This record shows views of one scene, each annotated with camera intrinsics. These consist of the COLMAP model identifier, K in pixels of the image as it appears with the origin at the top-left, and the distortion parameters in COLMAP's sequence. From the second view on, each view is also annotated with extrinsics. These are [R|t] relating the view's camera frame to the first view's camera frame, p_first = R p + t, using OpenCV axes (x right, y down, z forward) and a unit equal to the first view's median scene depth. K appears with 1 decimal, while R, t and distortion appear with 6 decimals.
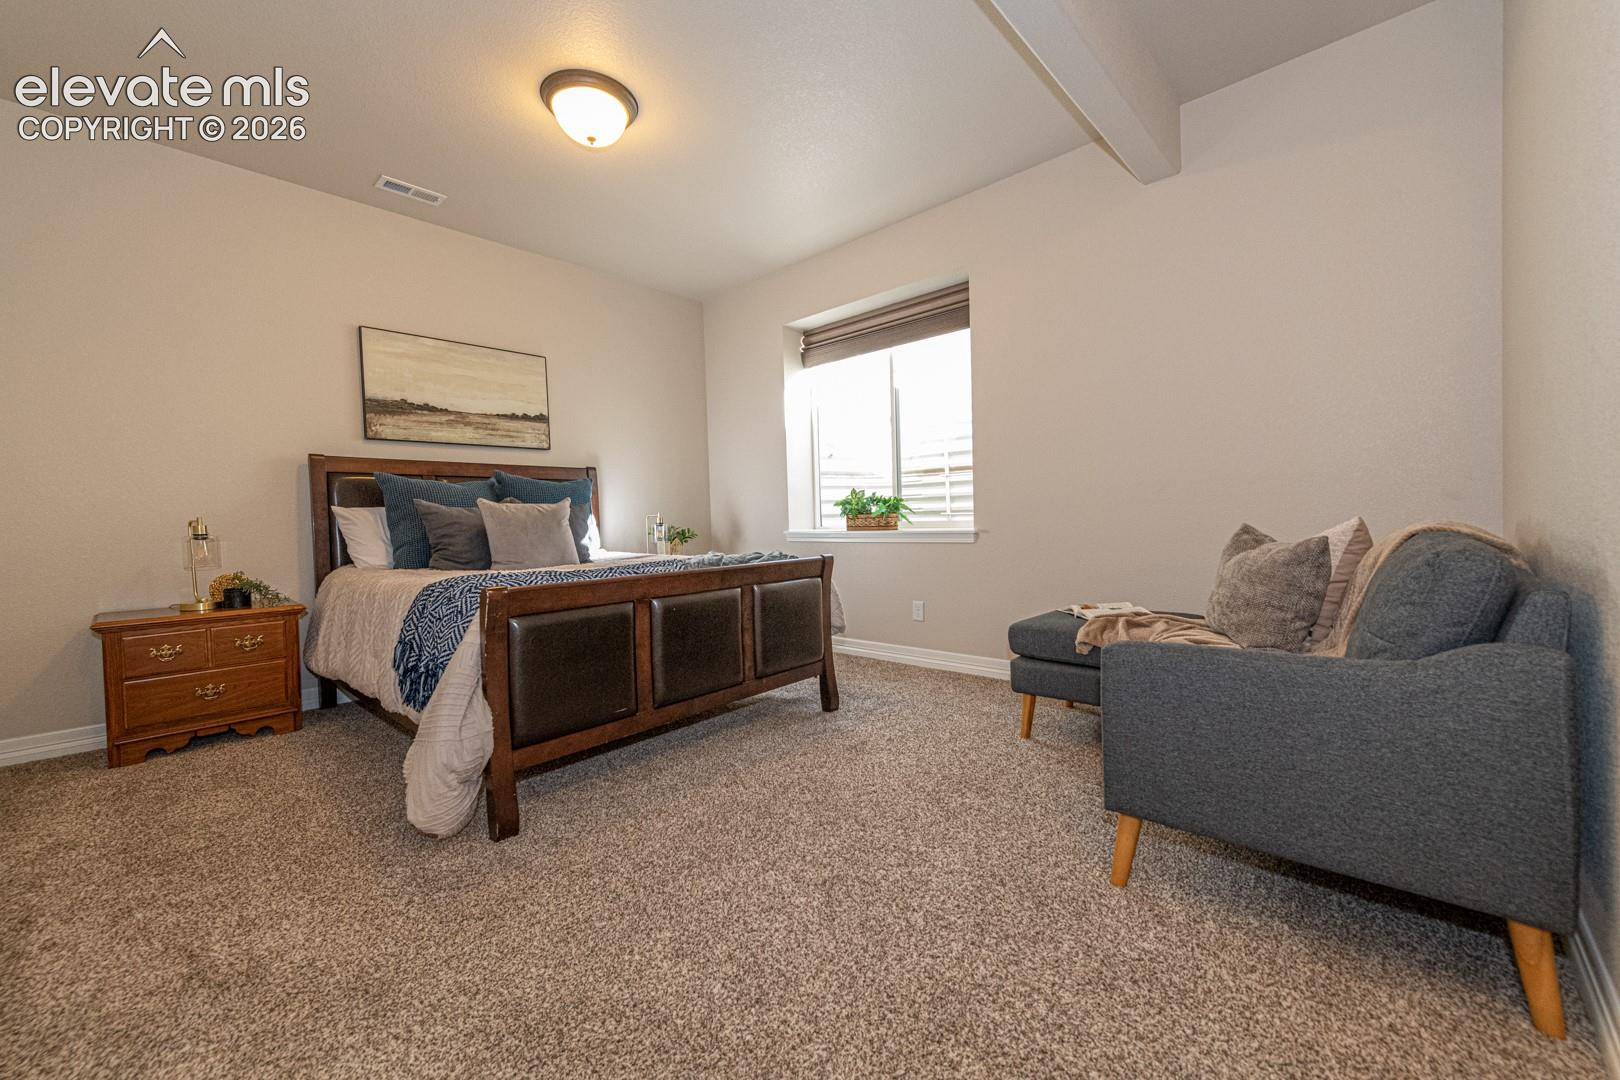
lens RADIAL K [[636.2, 0, 808.7], [0, 636.2, 535.0], [0, 0, 1]] dist [0.018254, -0.006093]
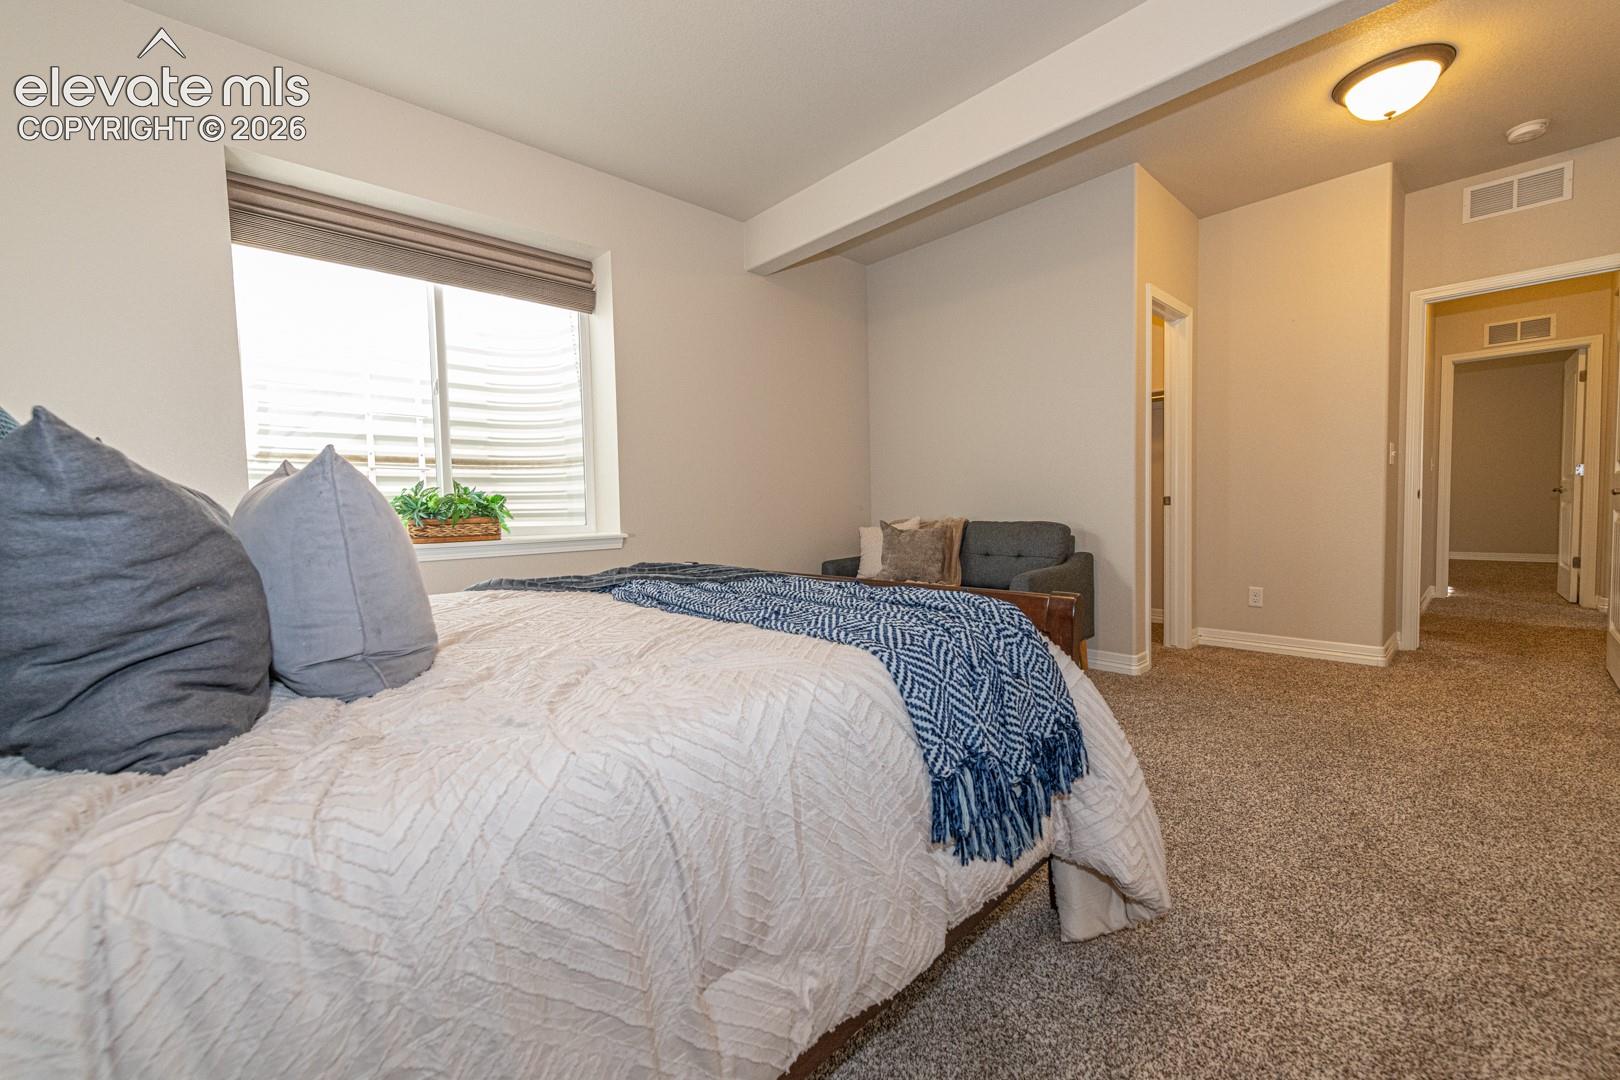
lens RADIAL K [[636.2, 0, 808.7], [0, 636.2, 535.0], [0, 0, 1]] dist [0.018254, -0.006093]
pose [[0.068250, -0.024477, 0.997368, -0.577722], [0.047079, 0.998664, 0.021287, -0.011996], [-0.996557, 0.045502, 0.069311, 0.575420]]
